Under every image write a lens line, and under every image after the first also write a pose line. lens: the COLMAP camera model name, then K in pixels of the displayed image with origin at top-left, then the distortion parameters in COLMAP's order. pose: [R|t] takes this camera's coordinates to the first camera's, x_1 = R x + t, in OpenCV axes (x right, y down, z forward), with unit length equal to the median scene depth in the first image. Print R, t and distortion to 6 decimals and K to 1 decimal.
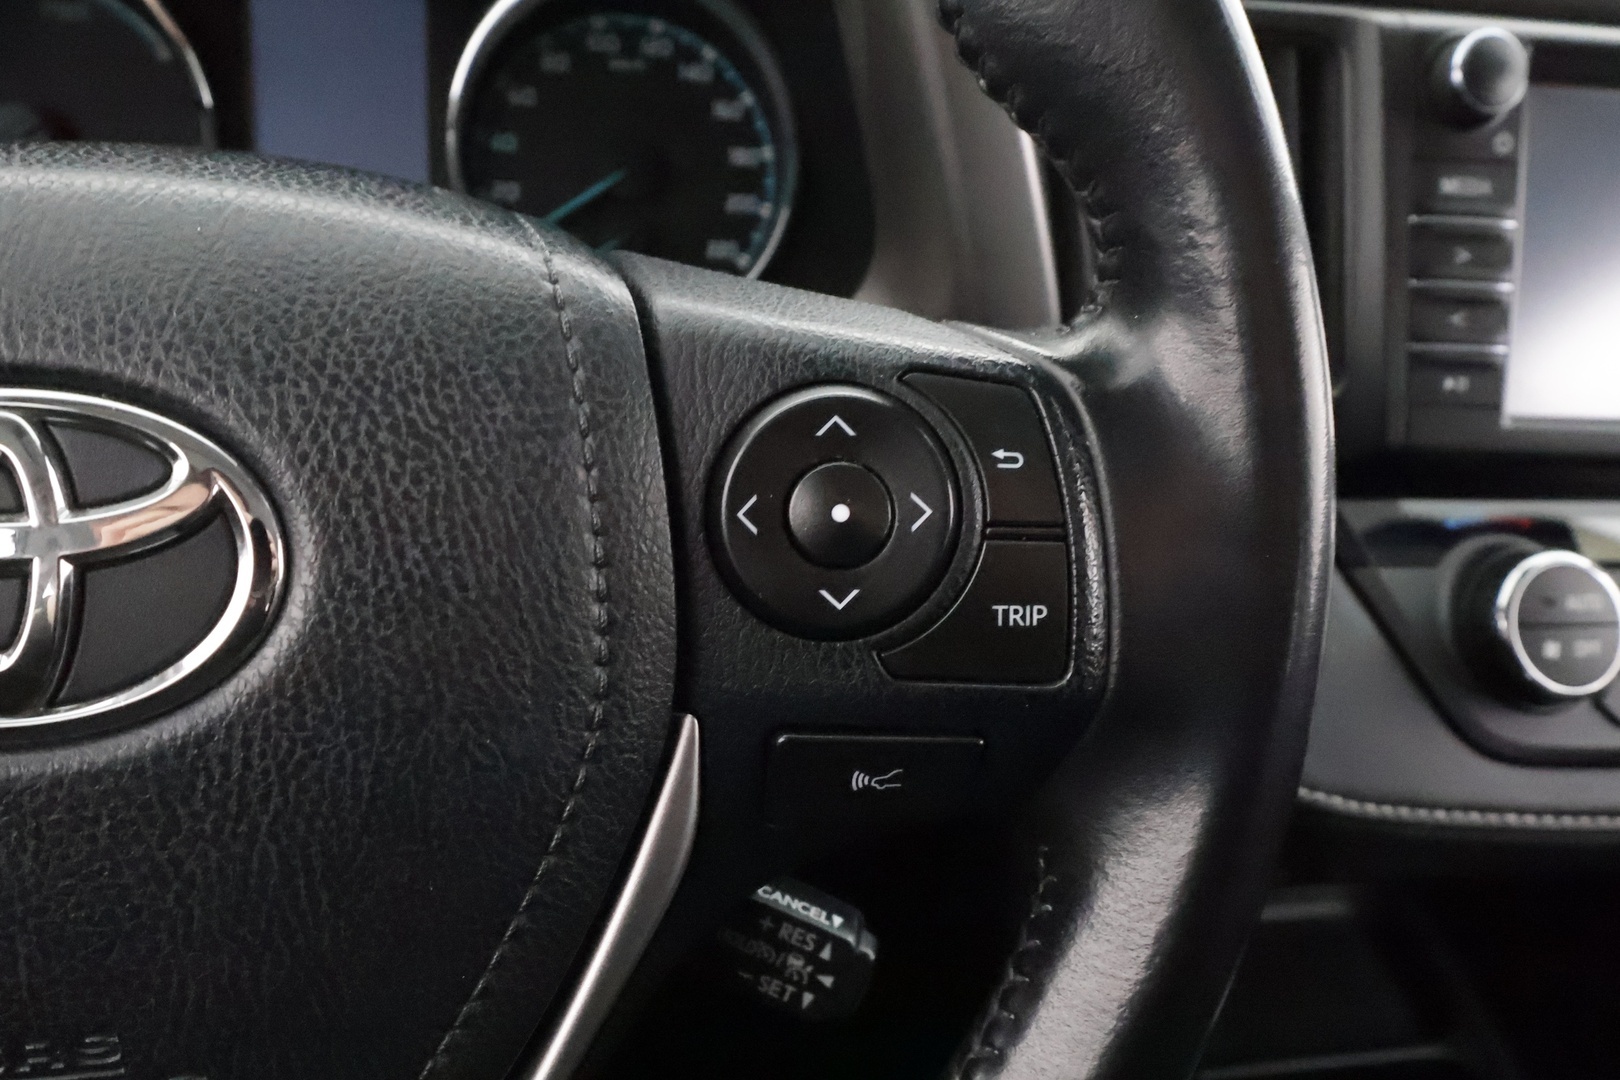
lens RADIAL K [[1276.1, 0, 812.7], [0, 1276.1, 546.0], [0, 0, 1]] dist [-0.000595, 0.003284]
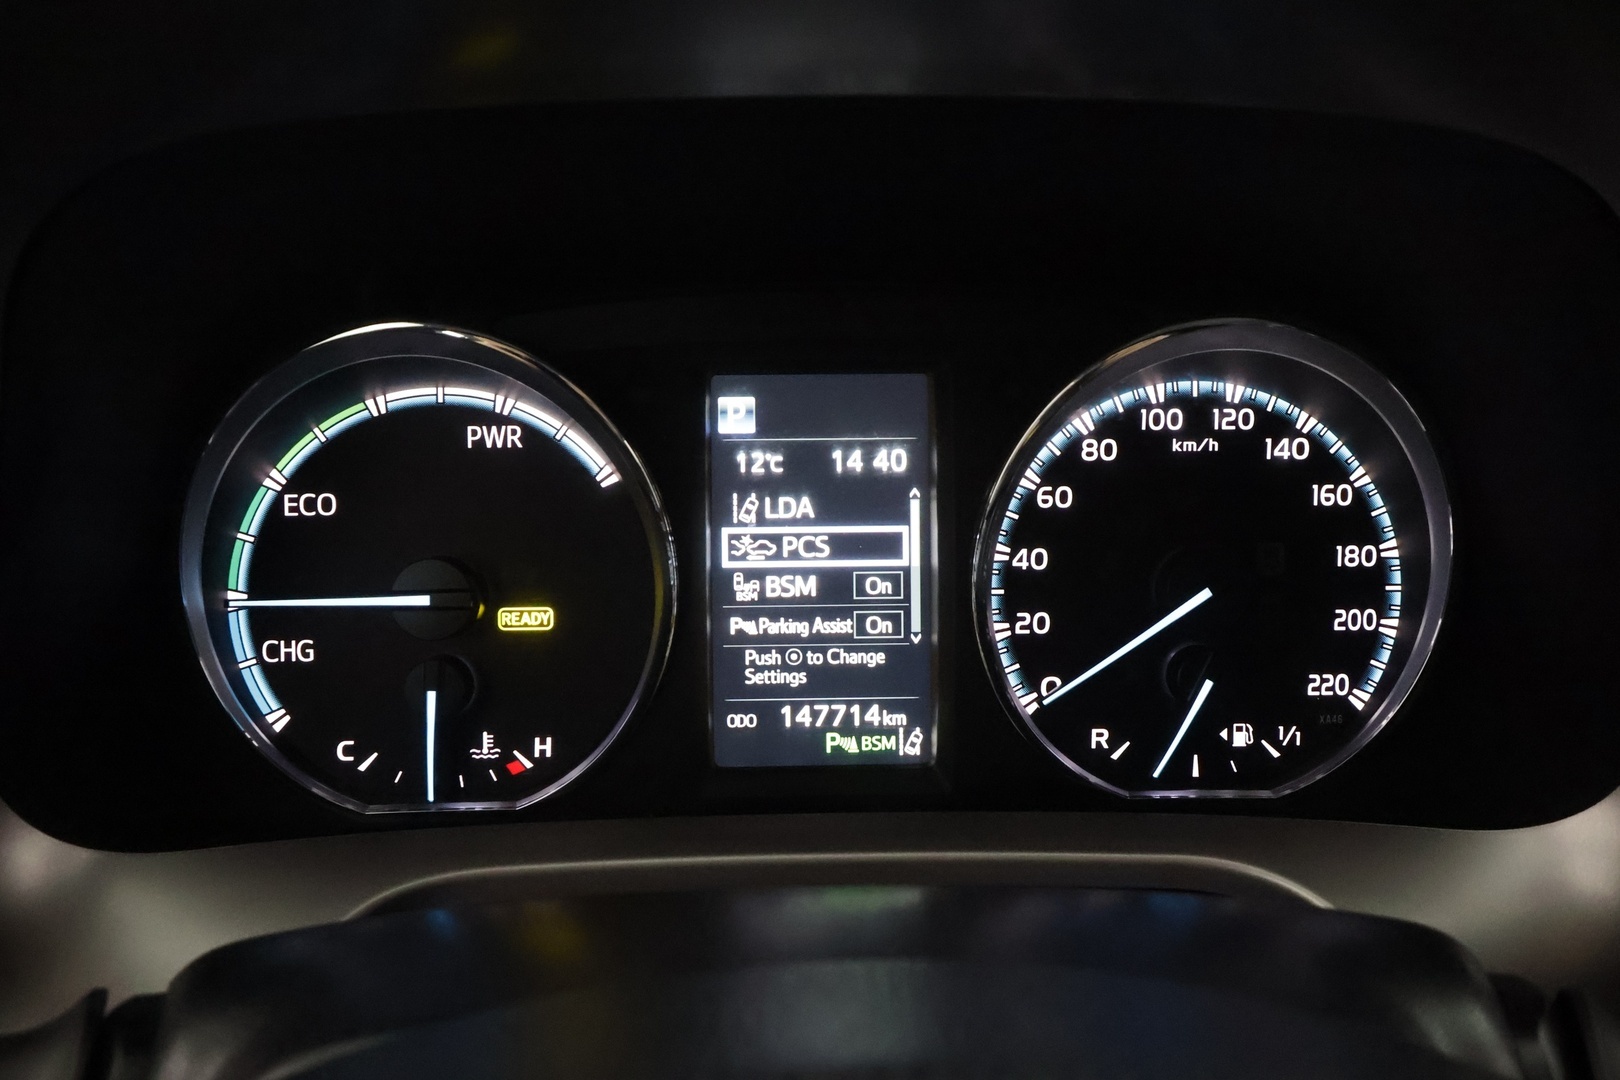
lens RADIAL K [[1276.1, 0, 806.1], [0, 1276.1, 543.1], [0, 0, 1]] dist [-0.000595, 0.003284]
pose [[0.983275, -0.035122, -0.178710, -0.388616], [0.011112, 0.990971, -0.133617, -0.372991], [0.181790, 0.129397, 0.974787, 0.416834]]
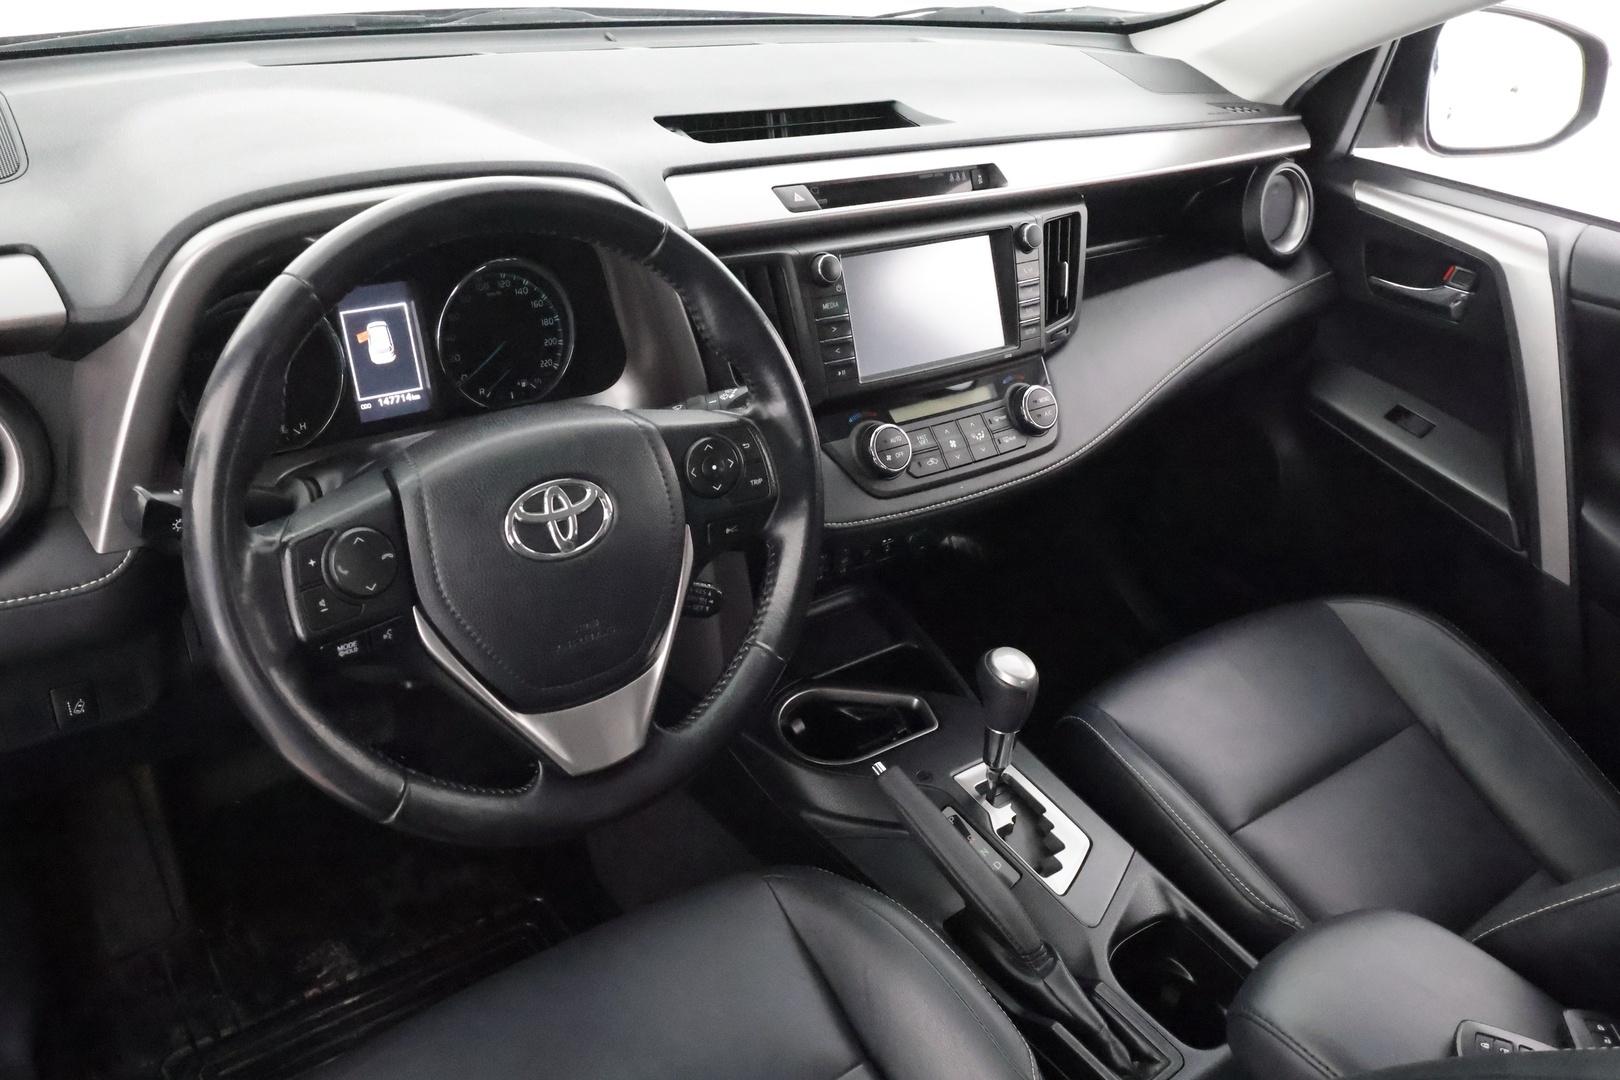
lens RADIAL K [[1276.1, 0, 807.6], [0, 1276.1, 537.0], [0, 0, 1]] dist [-0.000595, 0.003284]
pose [[0.899361, -0.238585, 0.366369, -0.962512], [0.208903, 0.970635, 0.119278, -0.178276], [-0.384068, -0.030738, 0.922793, -2.229177]]
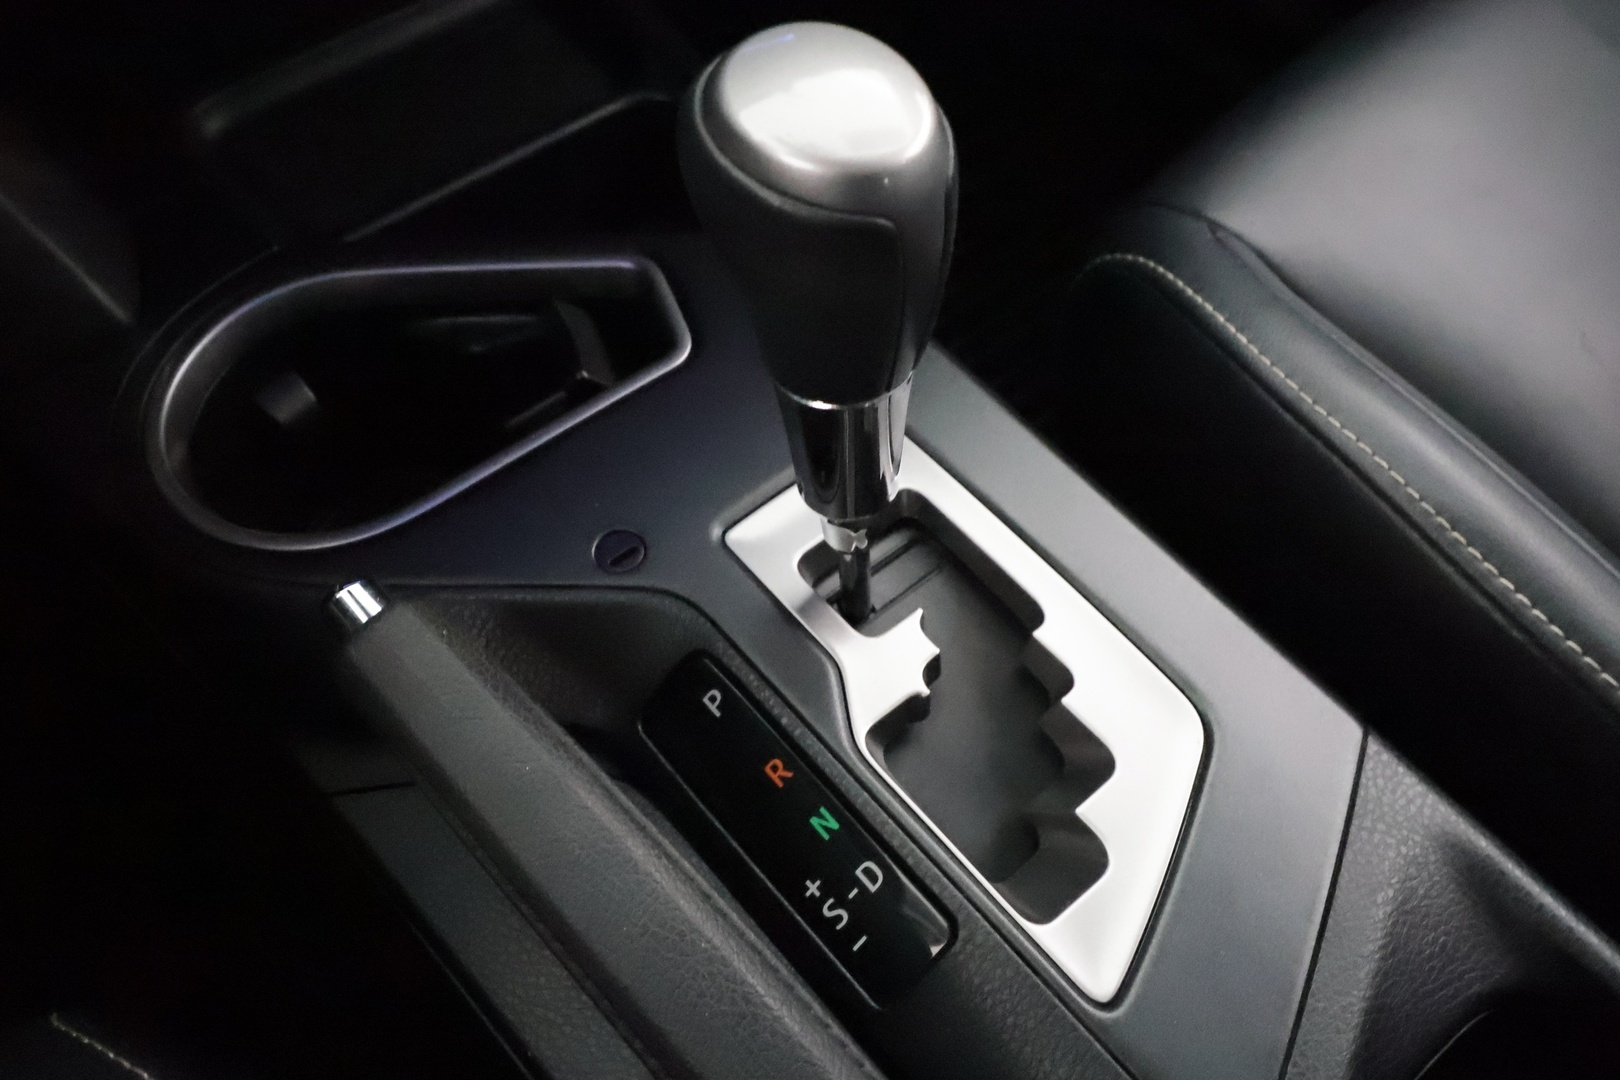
lens RADIAL K [[1276.1, 0, 804.7], [0, 1276.1, 530.4], [0, 0, 1]] dist [-0.000595, 0.003284]
pose [[0.862715, -0.468159, 0.191183, 0.743033], [0.344699, 0.821038, 0.455059, 0.695412], [-0.370009, -0.326685, 0.869696, 0.475316]]
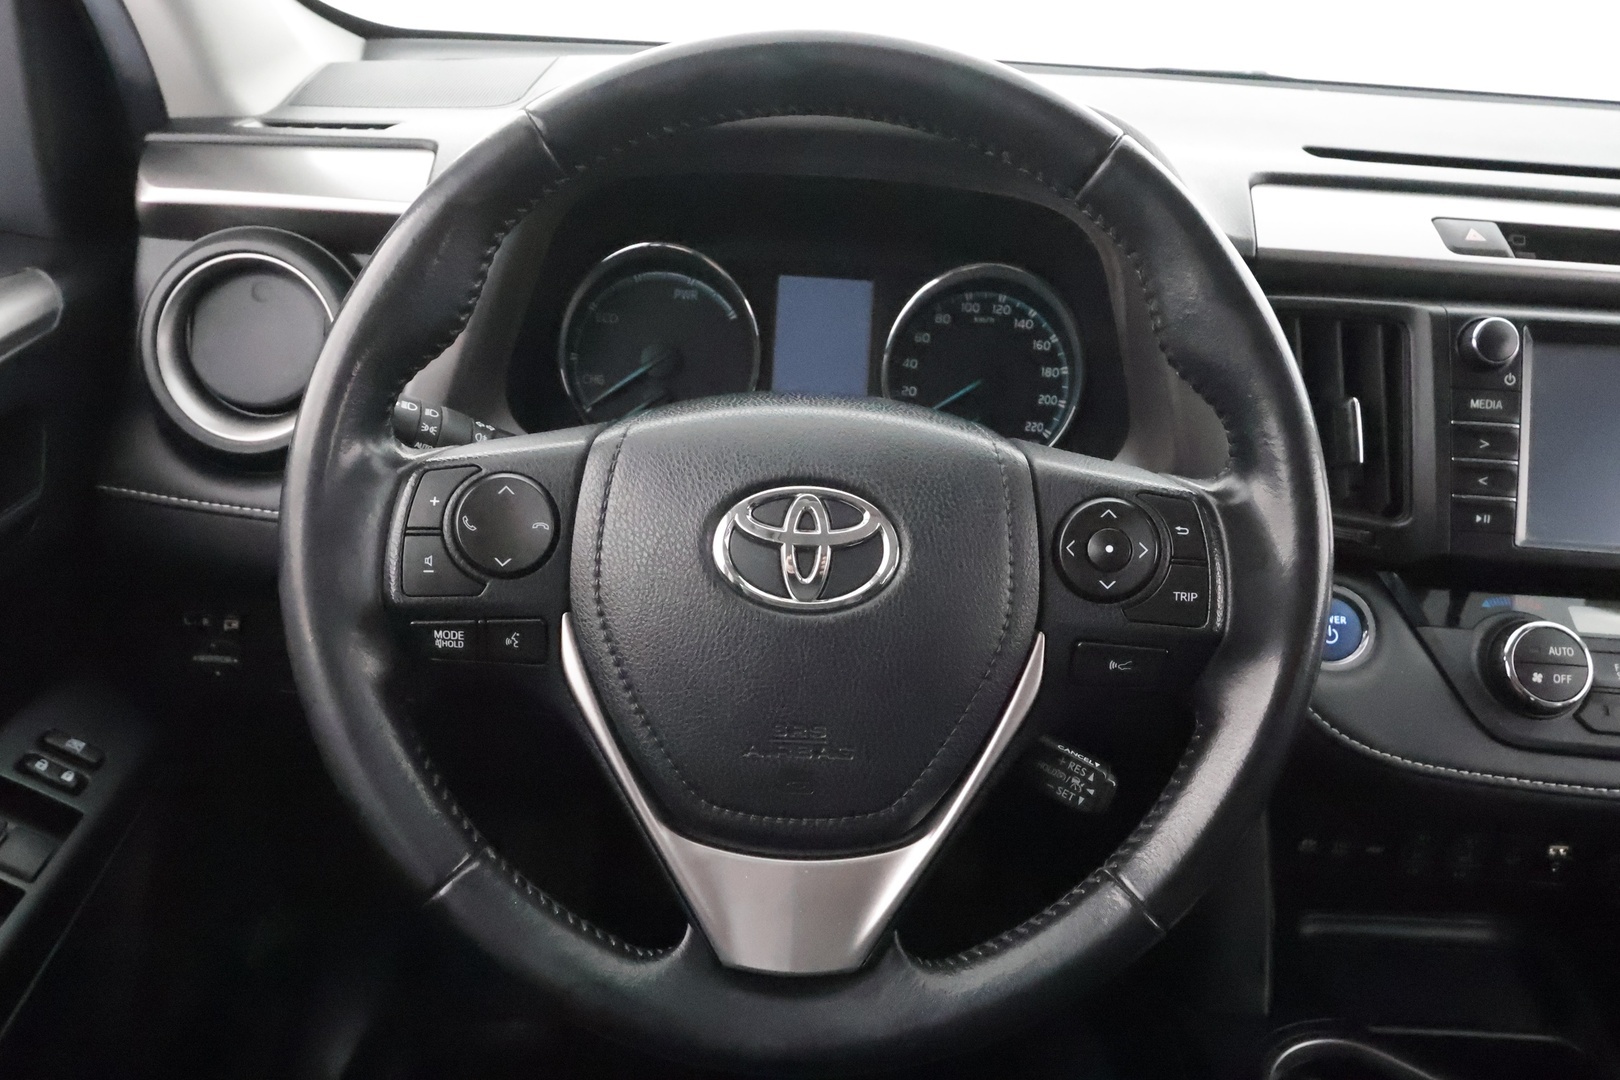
lens RADIAL K [[1276.1, 0, 812.5], [0, 1276.1, 543.7], [0, 0, 1]] dist [-0.000595, 0.003284]
pose [[0.980458, 0.039965, -0.192624, -0.048494], [-0.061713, 0.992205, -0.108260, 0.196337], [0.186796, 0.118032, 0.975282, -1.108565]]
